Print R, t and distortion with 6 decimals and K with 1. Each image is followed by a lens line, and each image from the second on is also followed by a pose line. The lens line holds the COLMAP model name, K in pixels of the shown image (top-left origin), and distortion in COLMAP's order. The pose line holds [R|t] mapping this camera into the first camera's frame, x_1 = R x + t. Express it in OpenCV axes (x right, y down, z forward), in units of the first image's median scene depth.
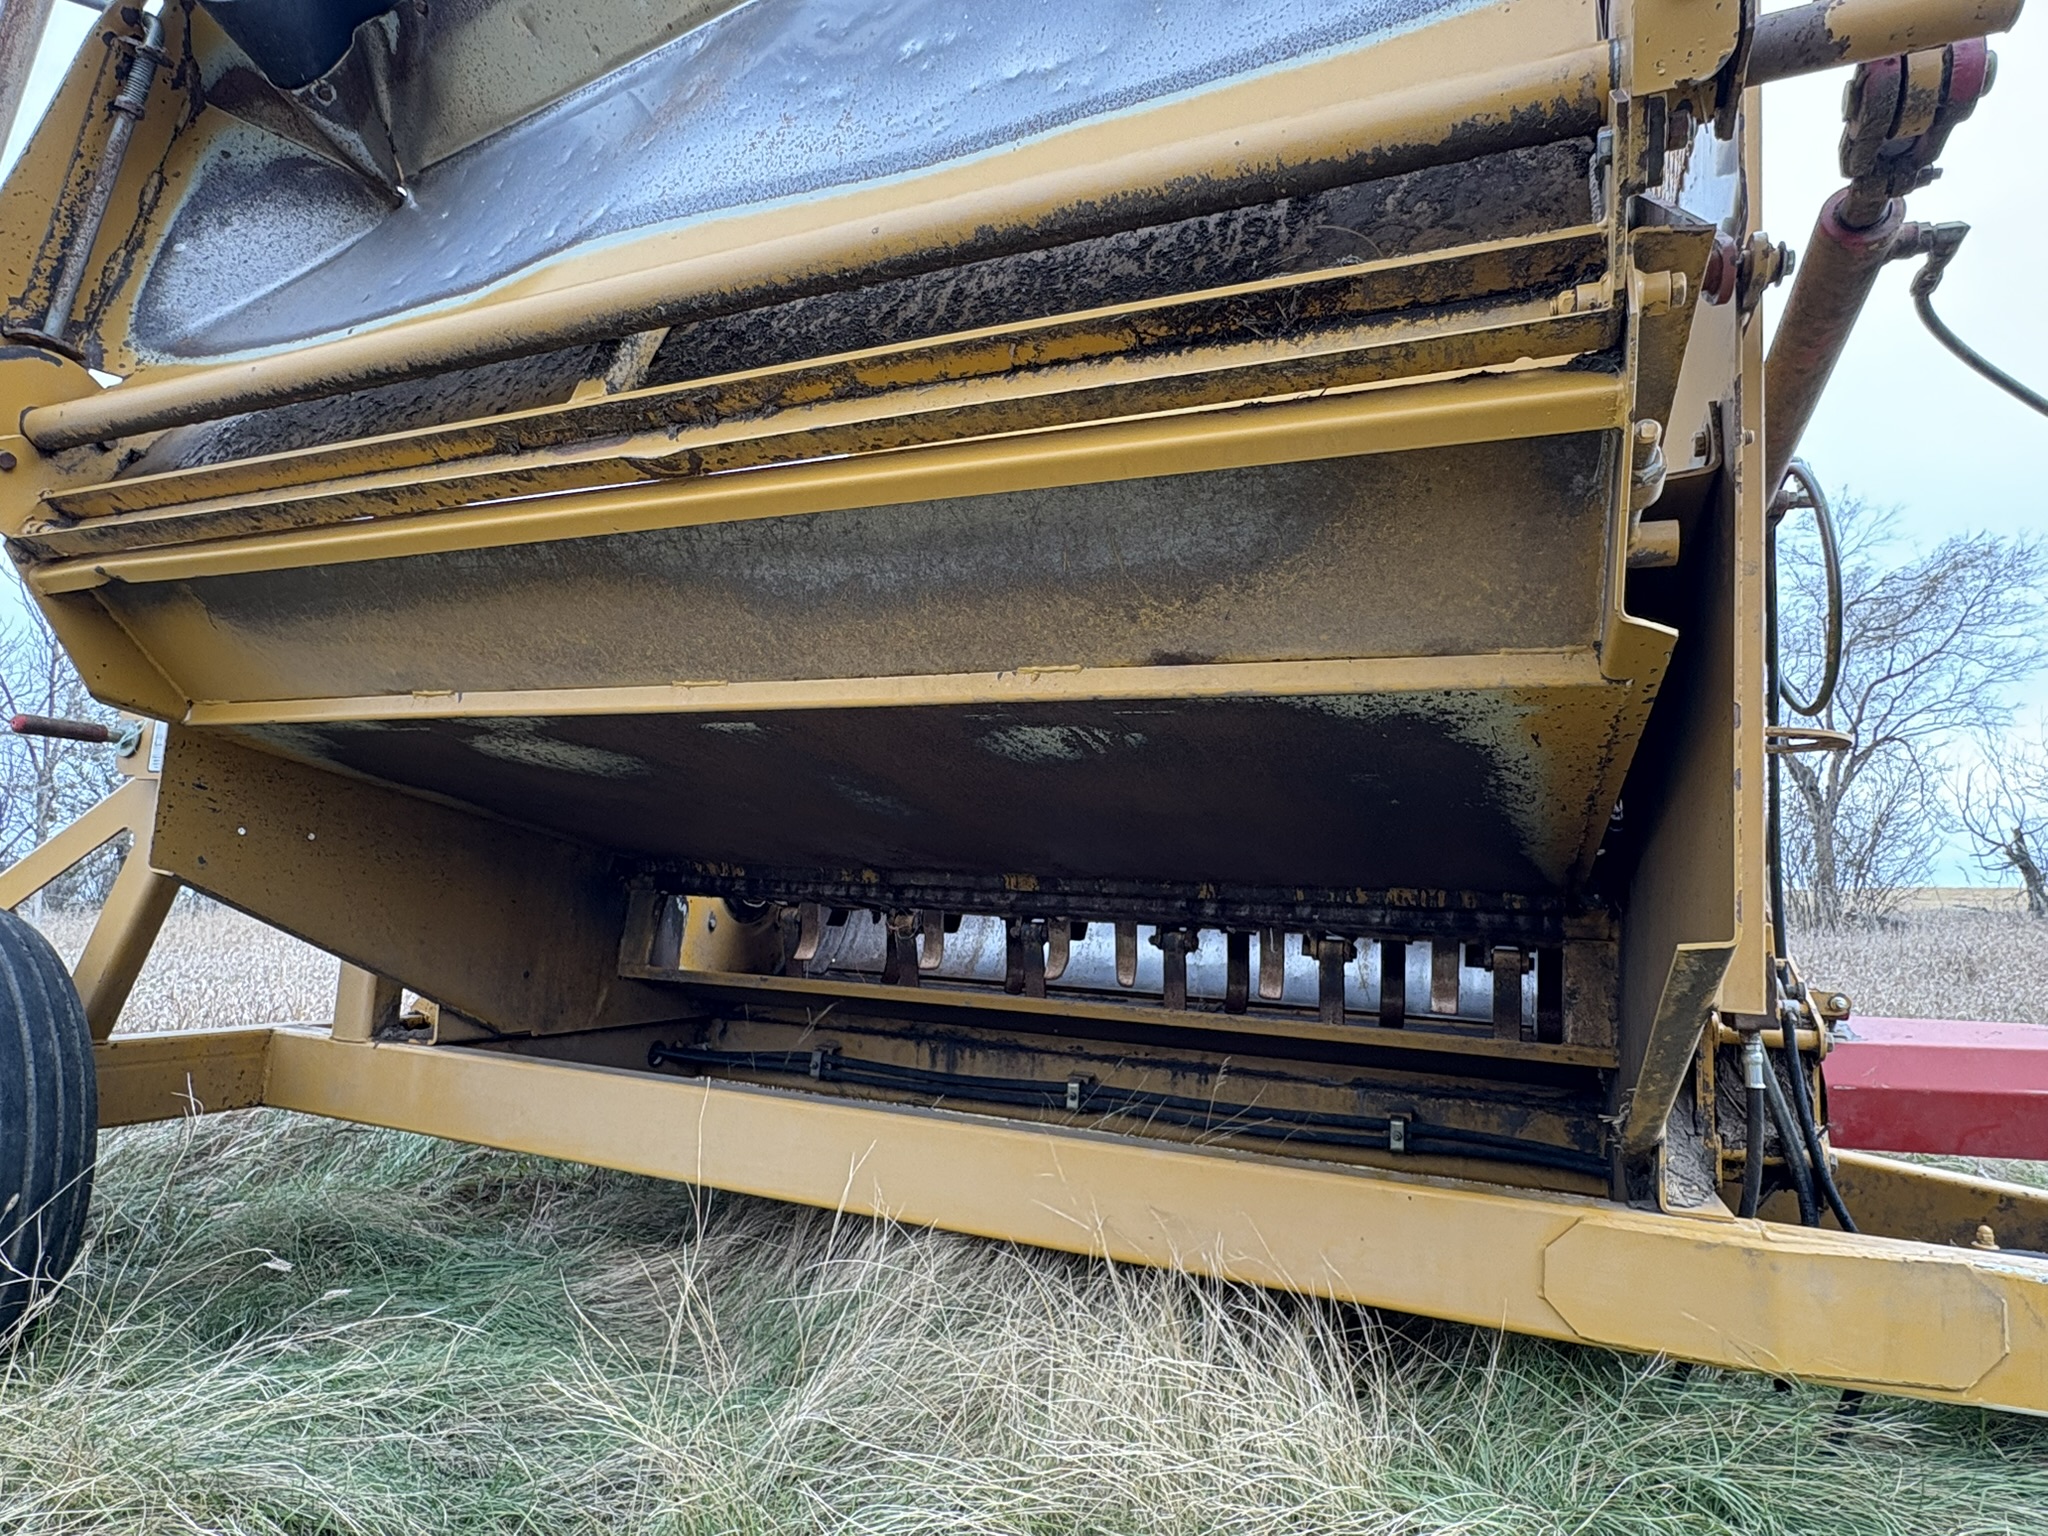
lens RADIAL K [[1149.5, 0, 1024.0], [0, 1149.5, 768.0], [0, 0, 1]] dist [-0.007943, -0.001647]
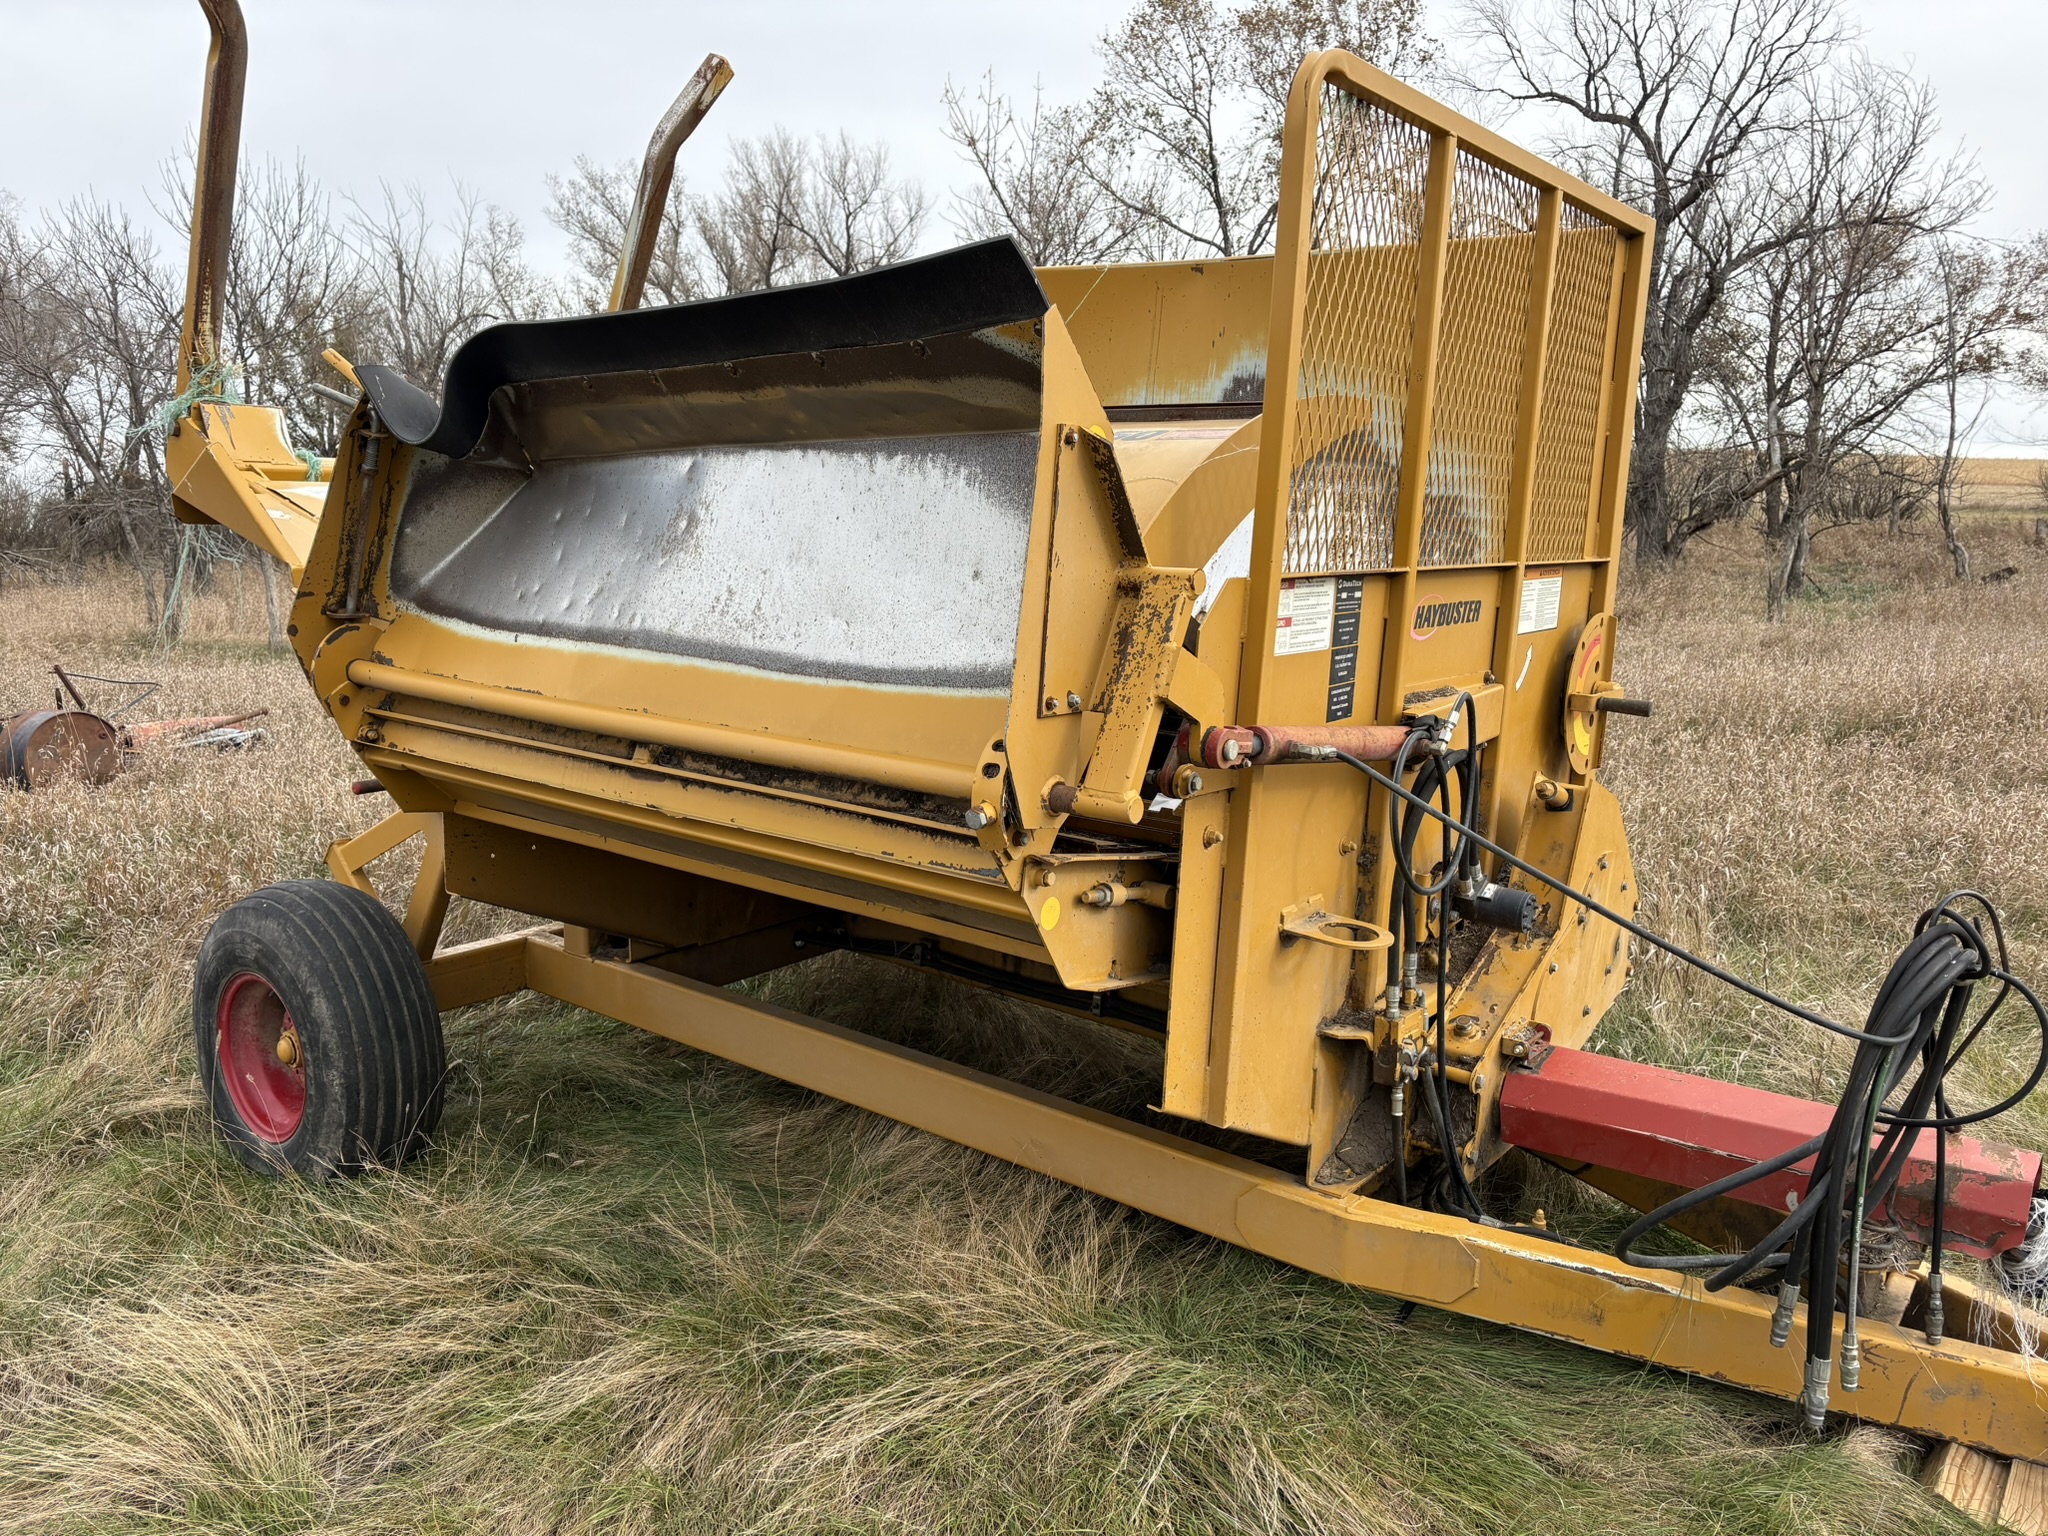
lens RADIAL K [[1564.2, 0, 1024.0], [0, 1564.2, 768.0], [0, 0, 1]] dist [0.005326, 0.002155]
pose [[0.966338, 0.030113, -0.255506, 0.573137], [0.044203, 0.958925, 0.280193, -0.656941], [0.253449, -0.282055, 0.925315, -0.778994]]
